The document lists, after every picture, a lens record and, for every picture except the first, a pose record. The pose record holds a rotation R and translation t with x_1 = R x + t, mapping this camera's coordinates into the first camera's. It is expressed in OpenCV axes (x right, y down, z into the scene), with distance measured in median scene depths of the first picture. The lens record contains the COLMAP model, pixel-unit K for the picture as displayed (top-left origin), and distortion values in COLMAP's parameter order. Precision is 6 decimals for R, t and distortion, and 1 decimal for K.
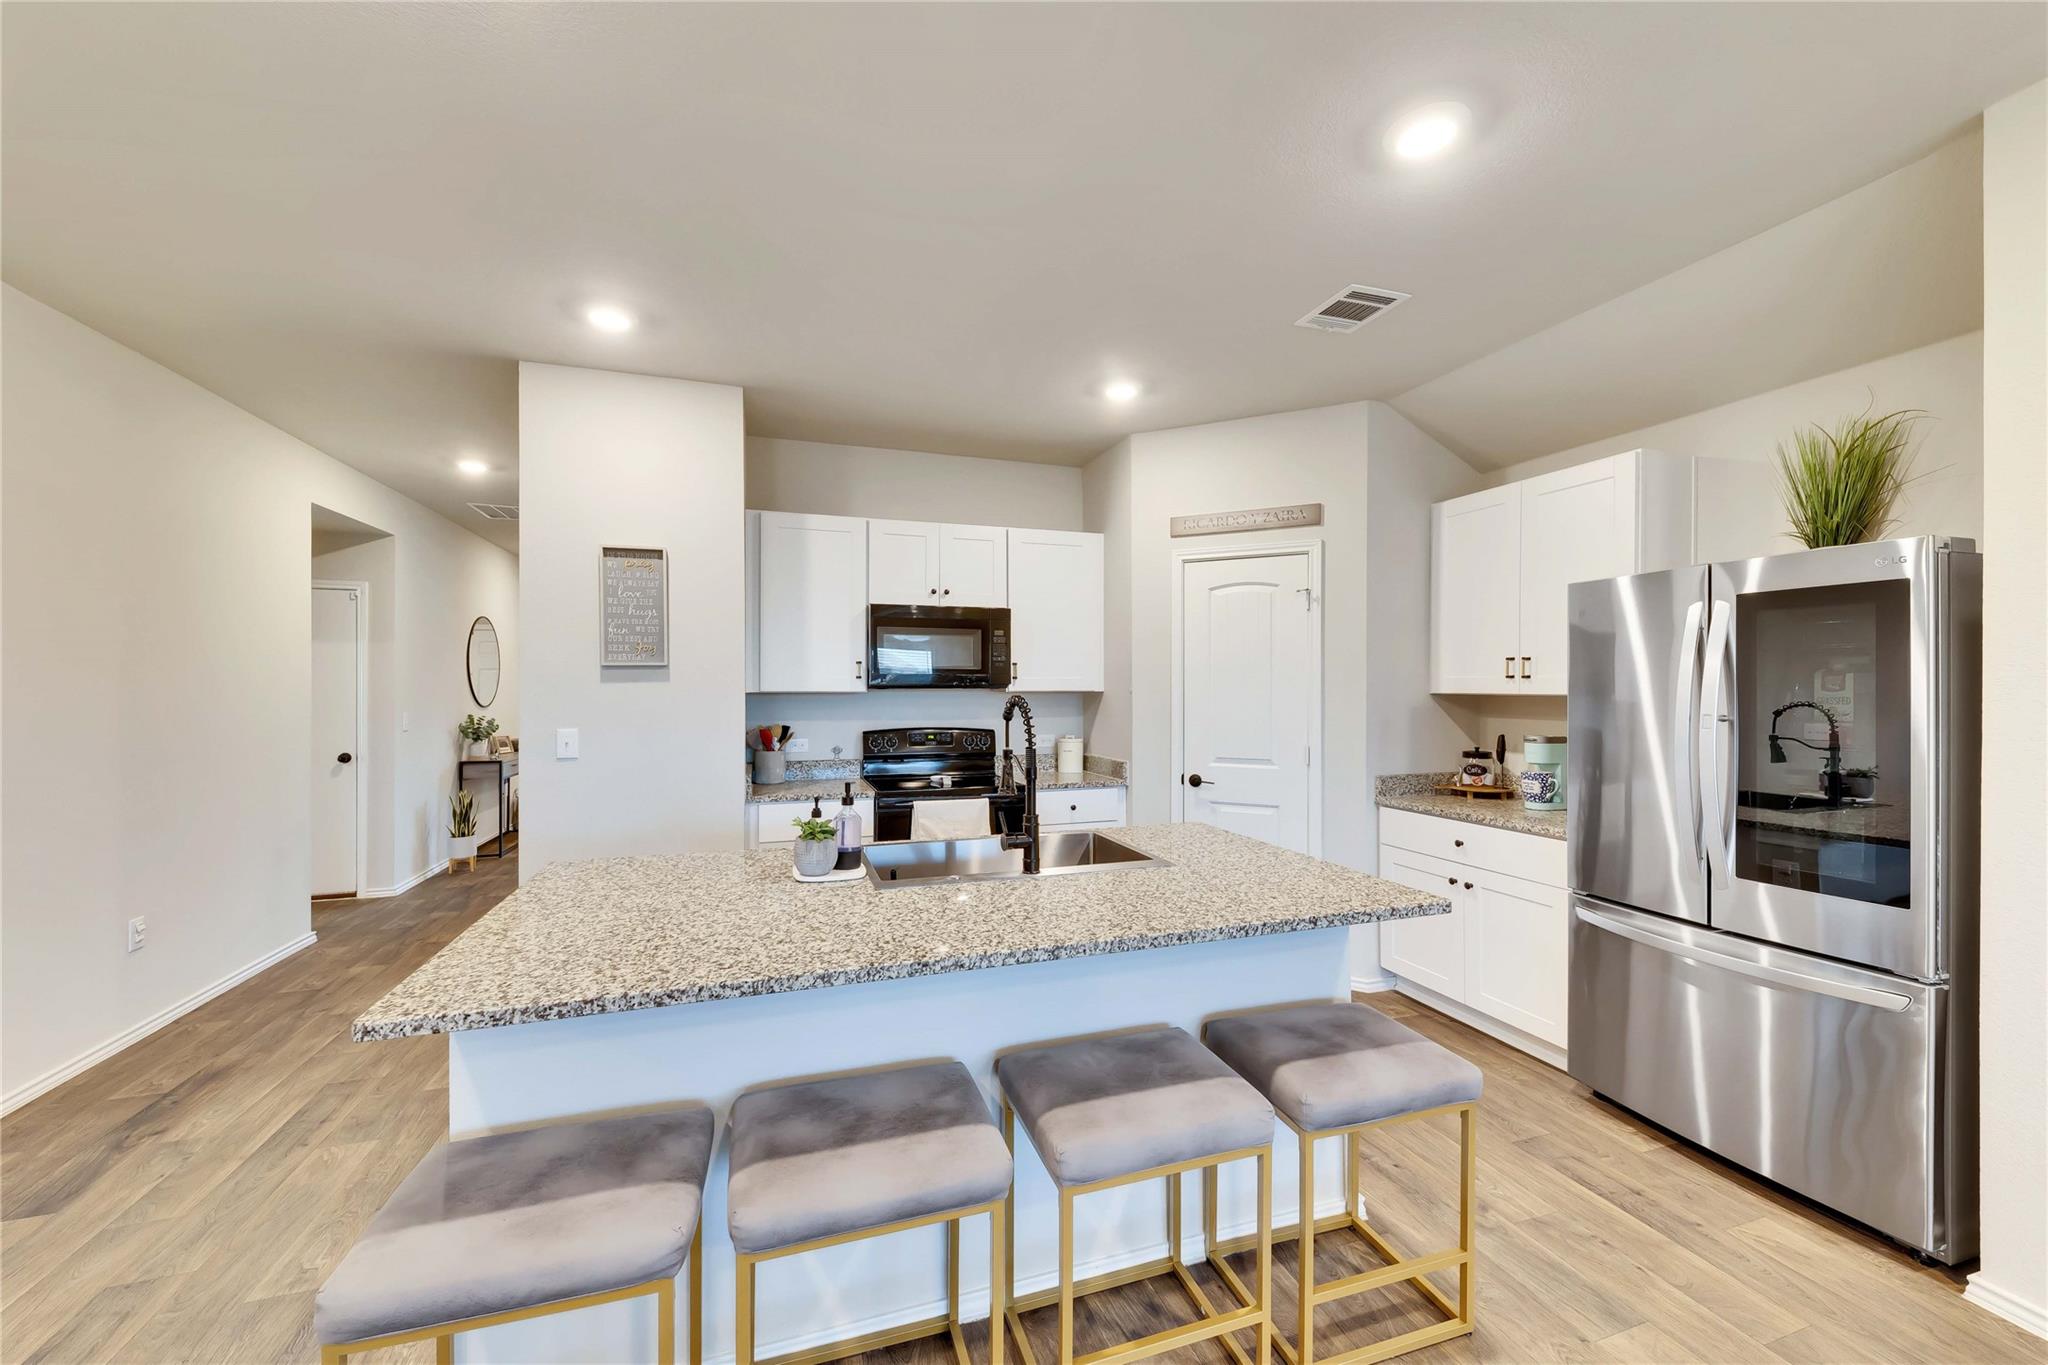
lens RADIAL K [[782.1, 0, 1024.2], [0, 782.1, 682.1], [0, 0, 1]] dist [0.010965, -0.001486]
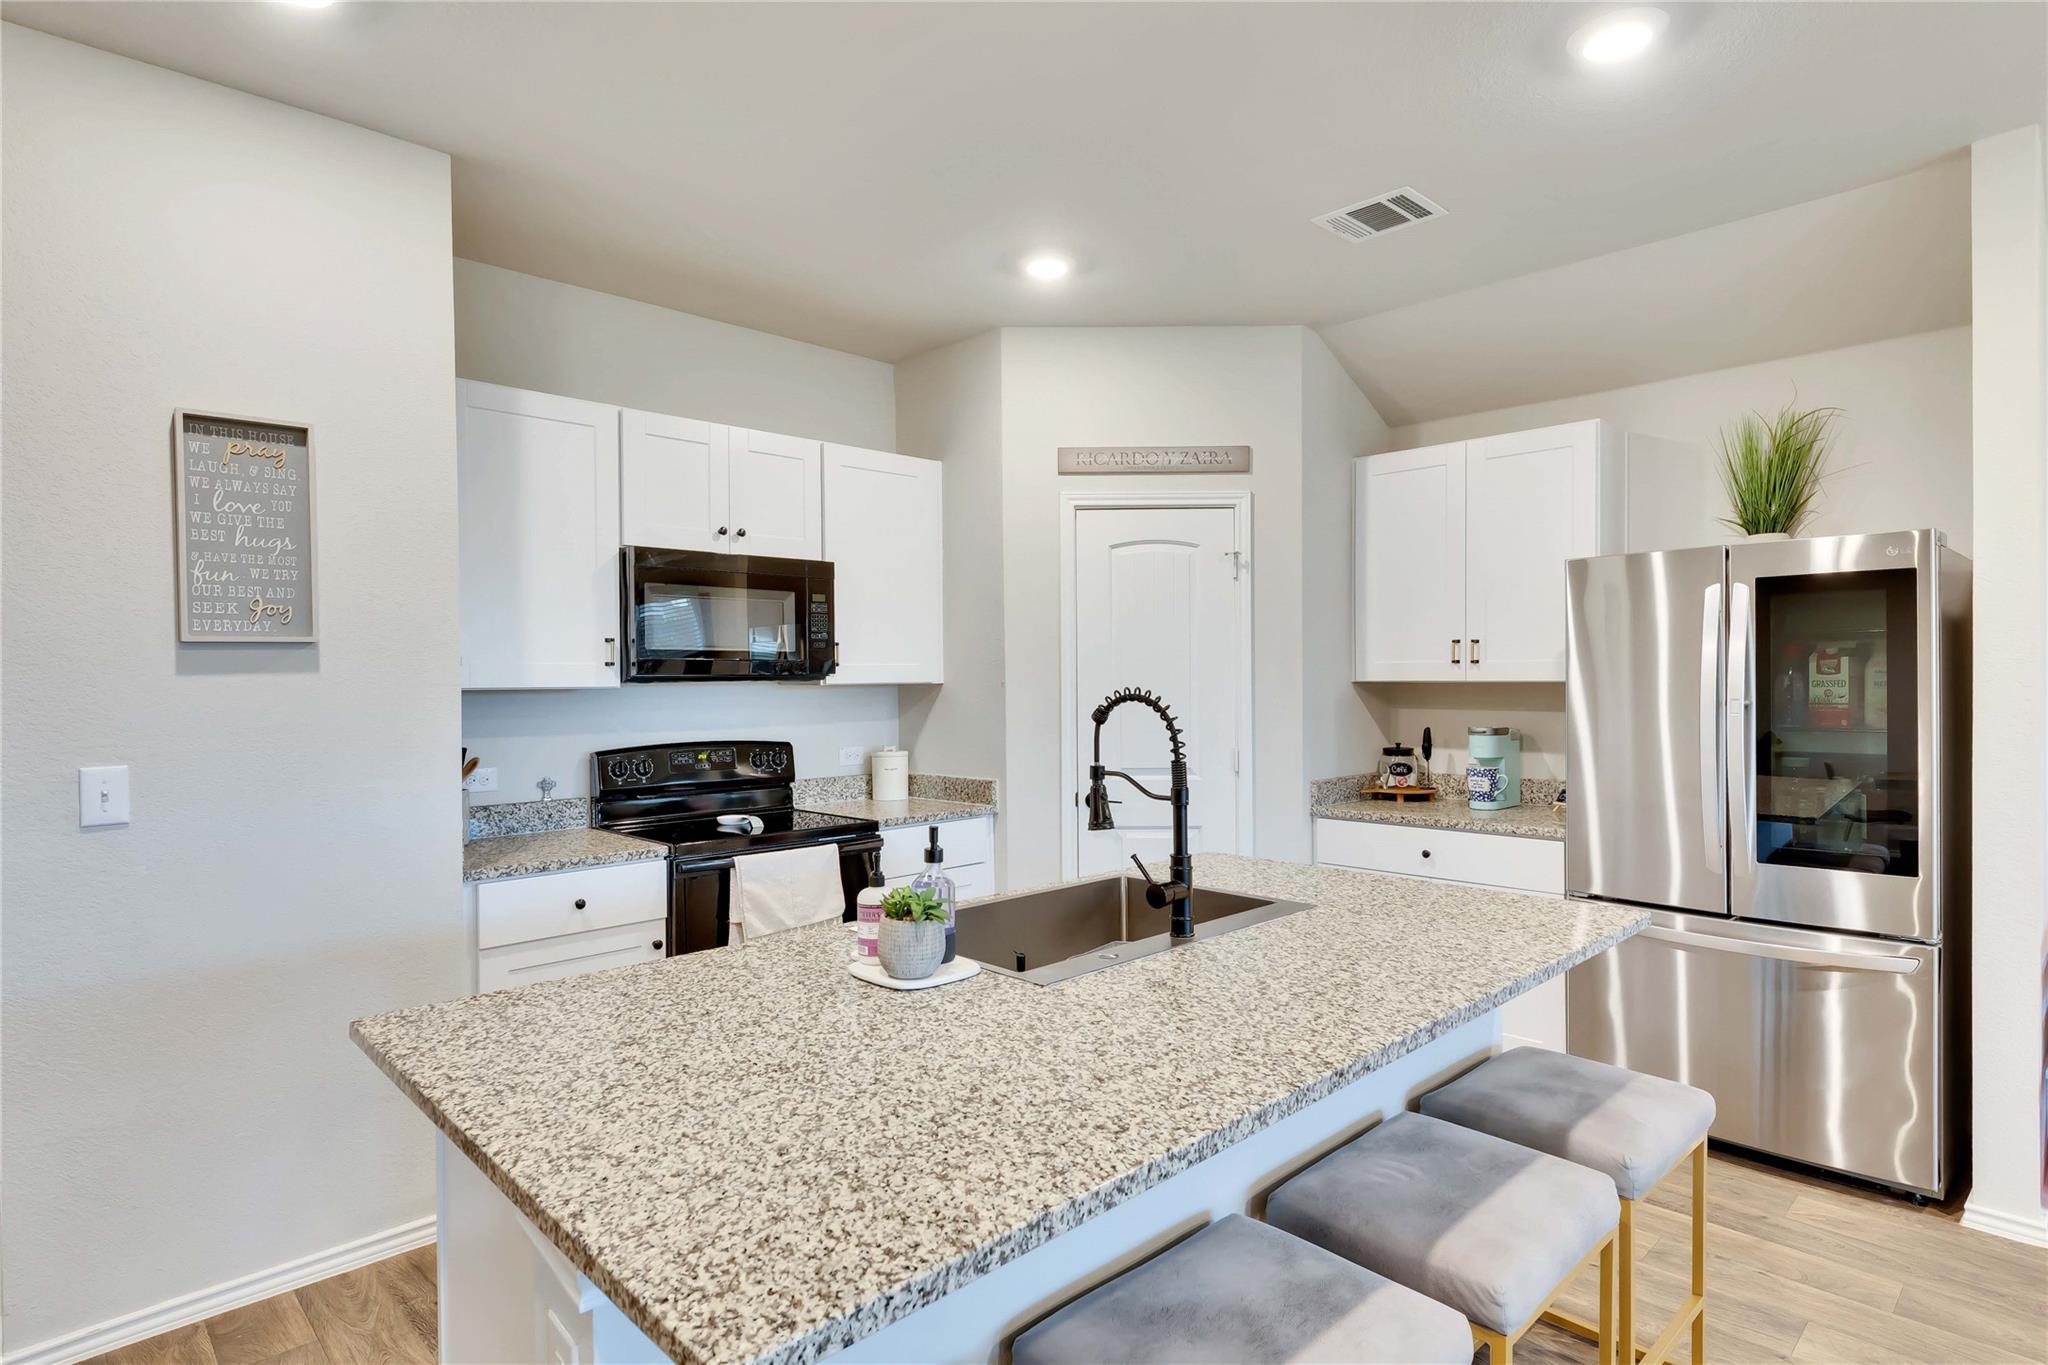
lens RADIAL K [[1075.9, 0, 1025.0], [0, 1075.9, 680.1], [0, 0, 1]] dist [0.015334, -0.003504]
pose [[0.901855, -0.008422, 0.431956, -0.324052], [0.004967, 0.999946, 0.009125, 0.000441], [-0.432010, -0.006084, 0.901848, 0.106393]]
